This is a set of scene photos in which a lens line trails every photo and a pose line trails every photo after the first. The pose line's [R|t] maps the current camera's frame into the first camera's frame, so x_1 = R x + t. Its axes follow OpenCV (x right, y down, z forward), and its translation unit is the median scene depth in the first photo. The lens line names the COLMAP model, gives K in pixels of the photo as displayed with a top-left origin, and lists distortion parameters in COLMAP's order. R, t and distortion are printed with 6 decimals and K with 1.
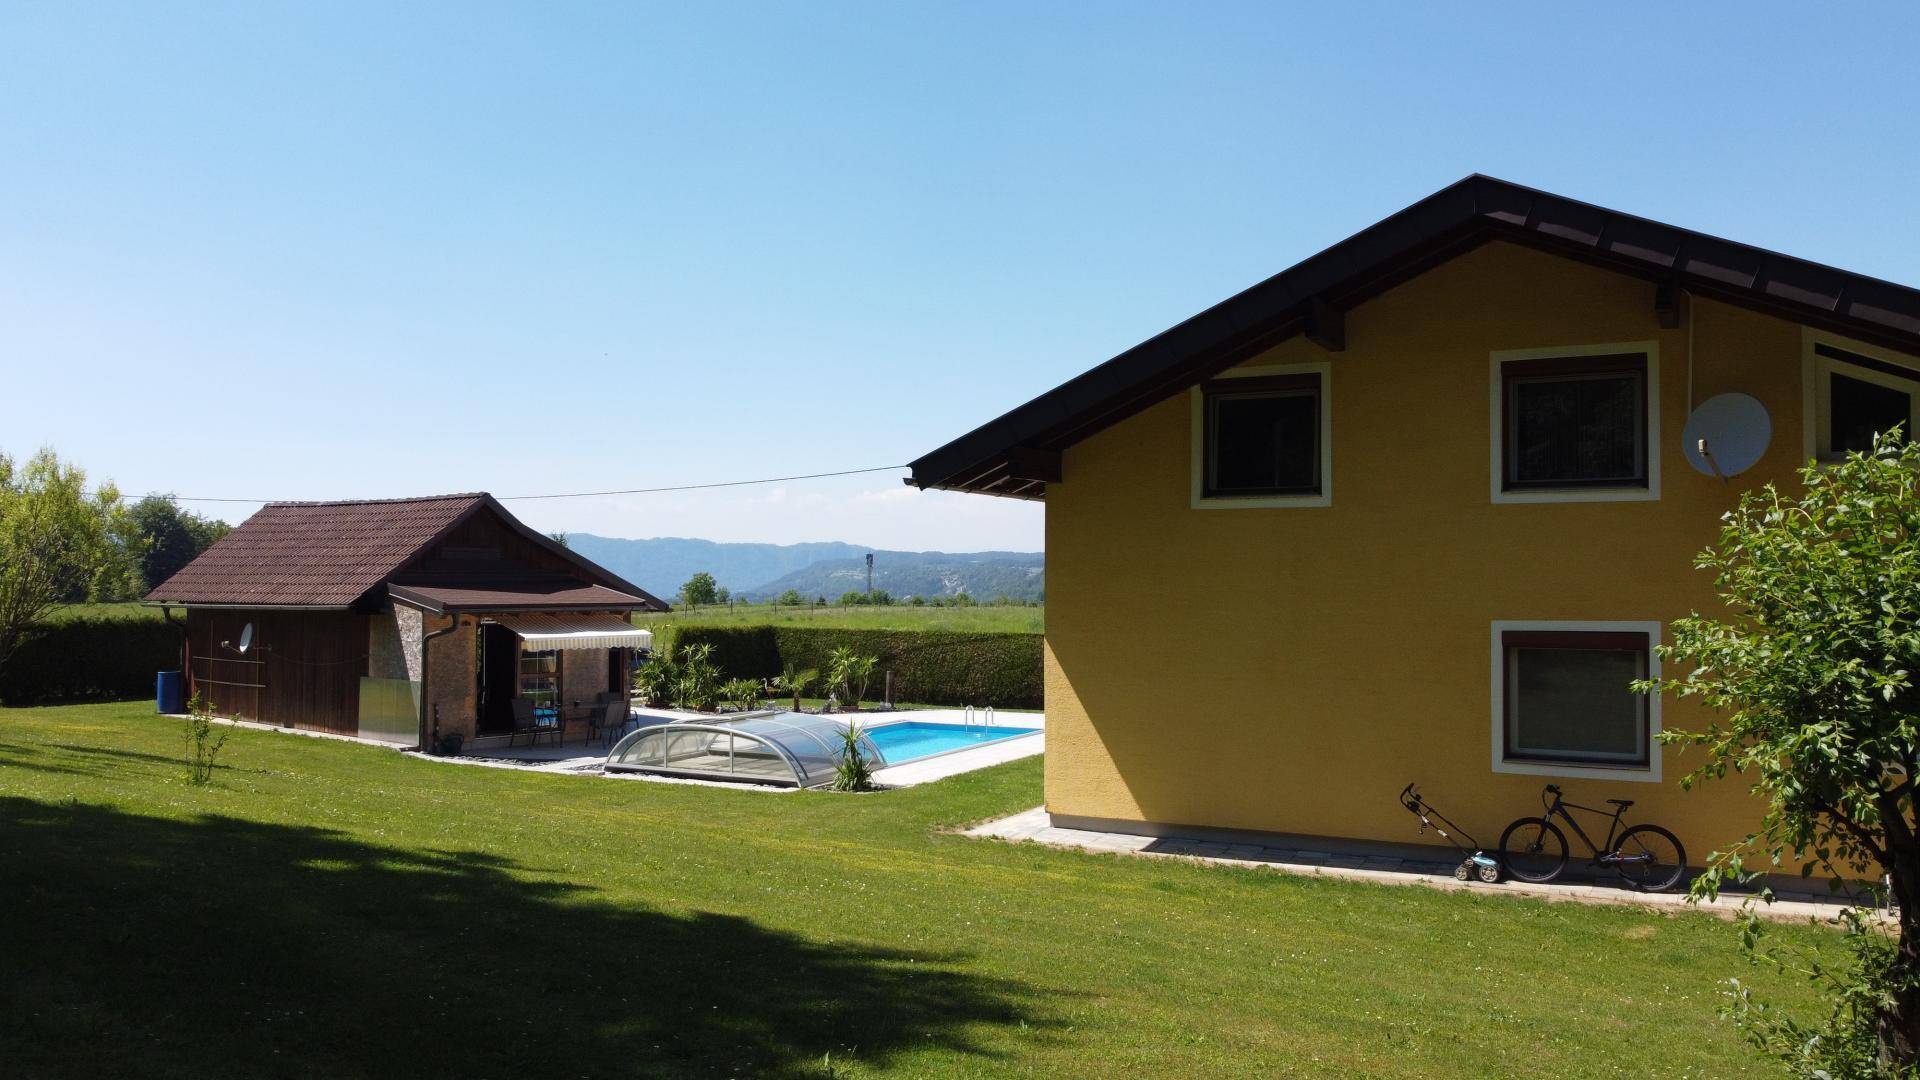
lens RADIAL K [[1538.1, 0, 960.0], [0, 1538.1, 540.0], [0, 0, 1]] dist [0.008975, 0.001125]
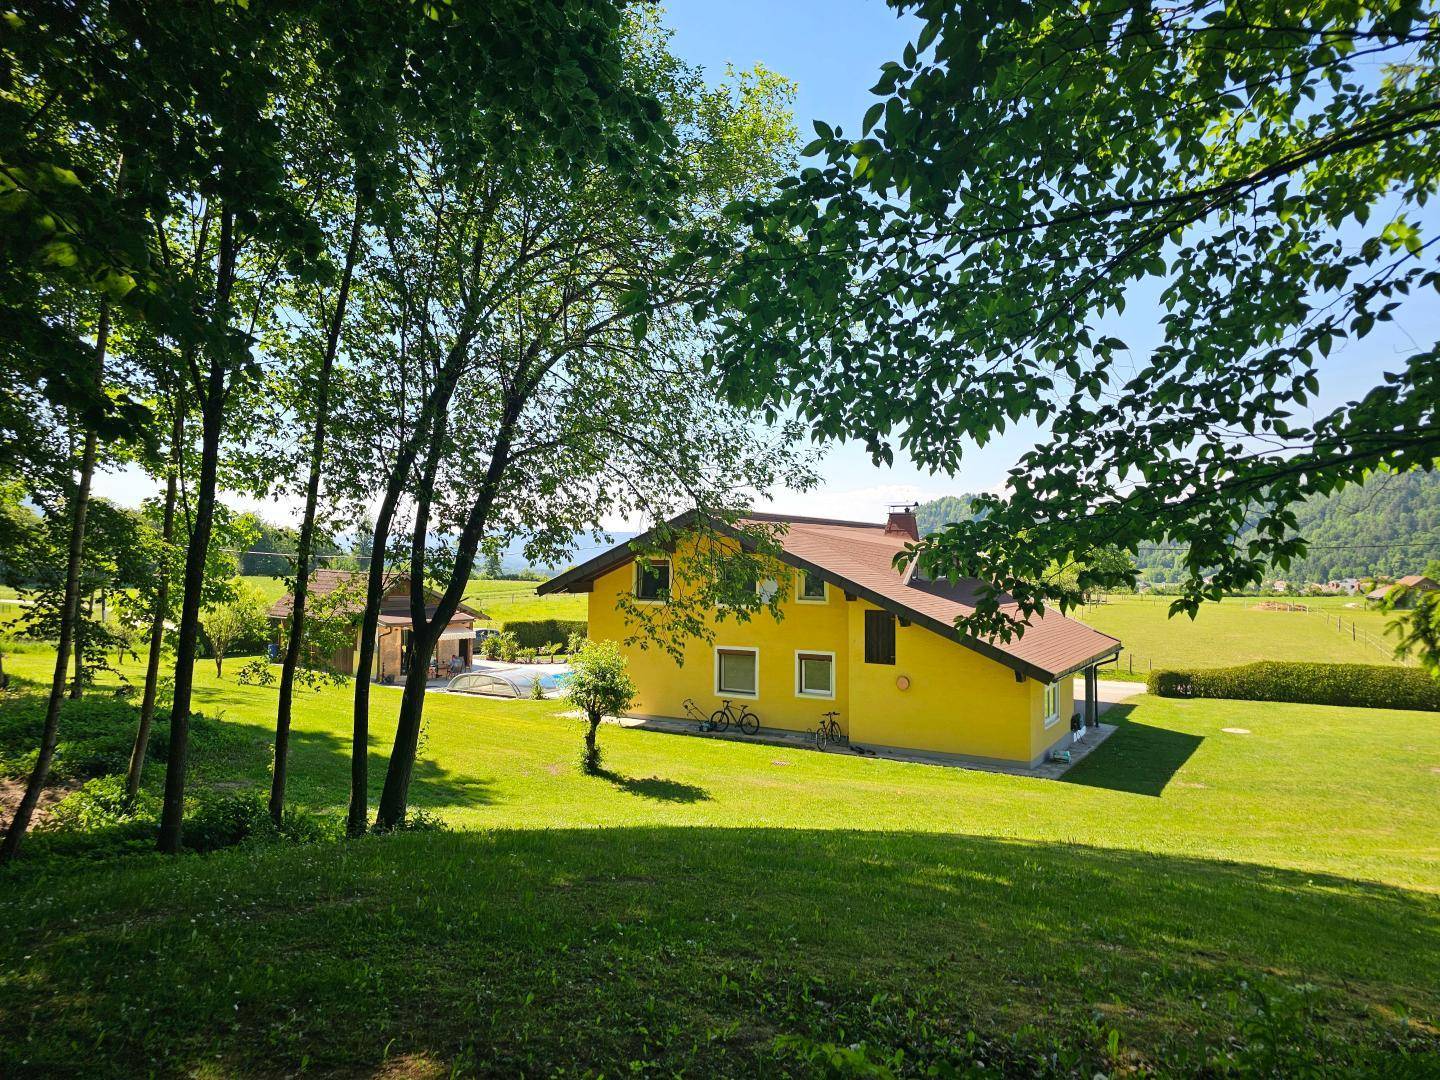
lens RADIAL K [[936.3, 0, 720.0], [0, 936.3, 540.0], [0, 0, 1]] dist [-0.000265, -0.000024]
pose [[0.999782, 0.001155, -0.020844, 0.209016], [-0.001177, 0.999999, -0.001068, -0.082132], [0.020843, 0.001092, 0.999782, -0.449123]]
